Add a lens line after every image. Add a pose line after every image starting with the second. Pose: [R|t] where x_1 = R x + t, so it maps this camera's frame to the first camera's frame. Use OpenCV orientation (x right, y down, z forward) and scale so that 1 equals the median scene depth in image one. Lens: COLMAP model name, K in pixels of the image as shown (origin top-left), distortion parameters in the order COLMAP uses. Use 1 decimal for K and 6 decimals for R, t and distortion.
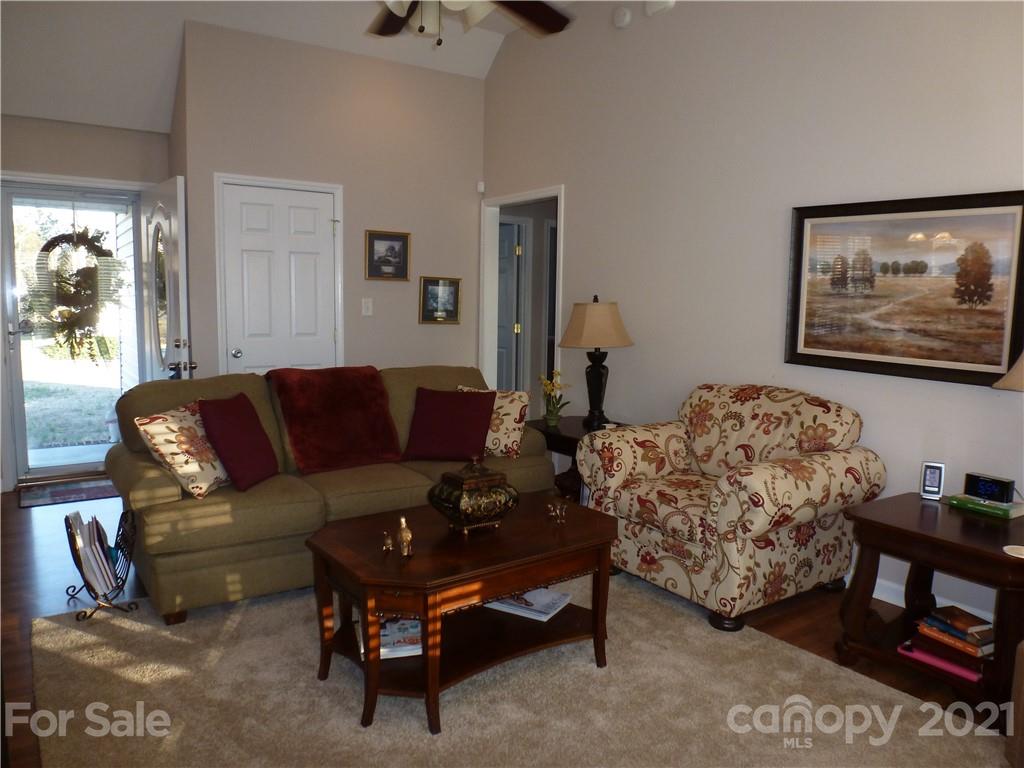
lens RADIAL K [[735.8, 0, 516.0], [0, 735.8, 390.4], [0, 0, 1]] dist [-0.066142, 0.027919]
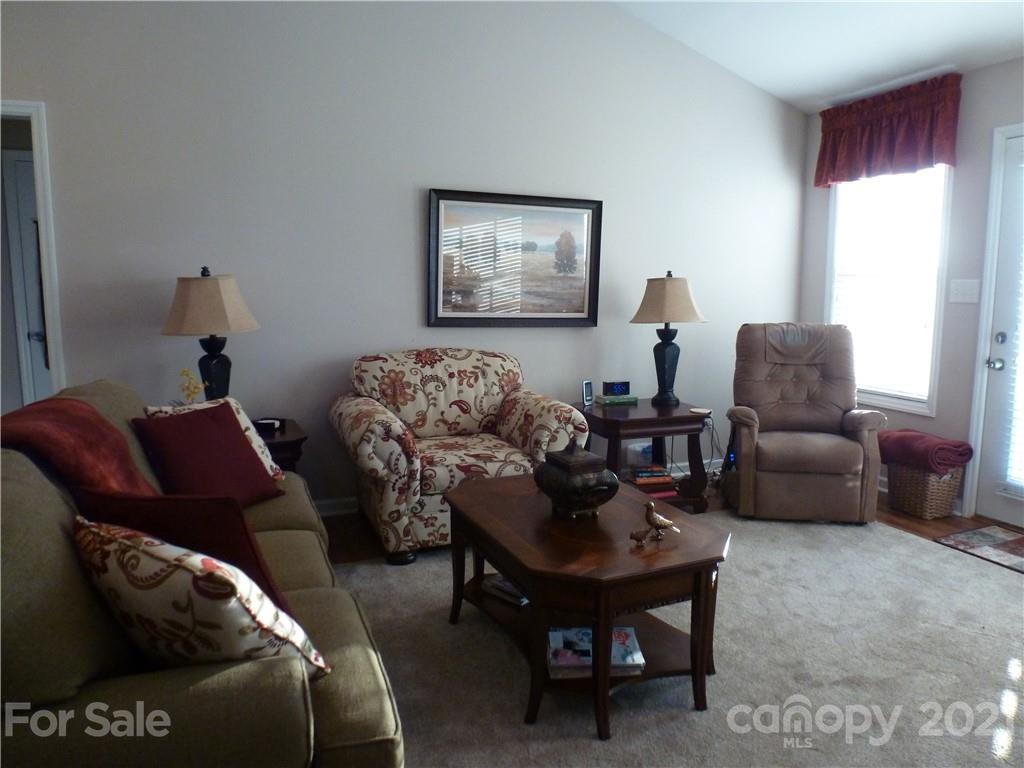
lens RADIAL K [[735.8, 0, 516.0], [0, 735.8, 390.4], [0, 0, 1]] dist [-0.066142, 0.027919]
pose [[0.225664, -0.161622, 0.960705, -0.801377], [0.116061, 0.983579, 0.138208, -0.093071], [-0.967267, 0.080312, 0.240716, 0.681820]]
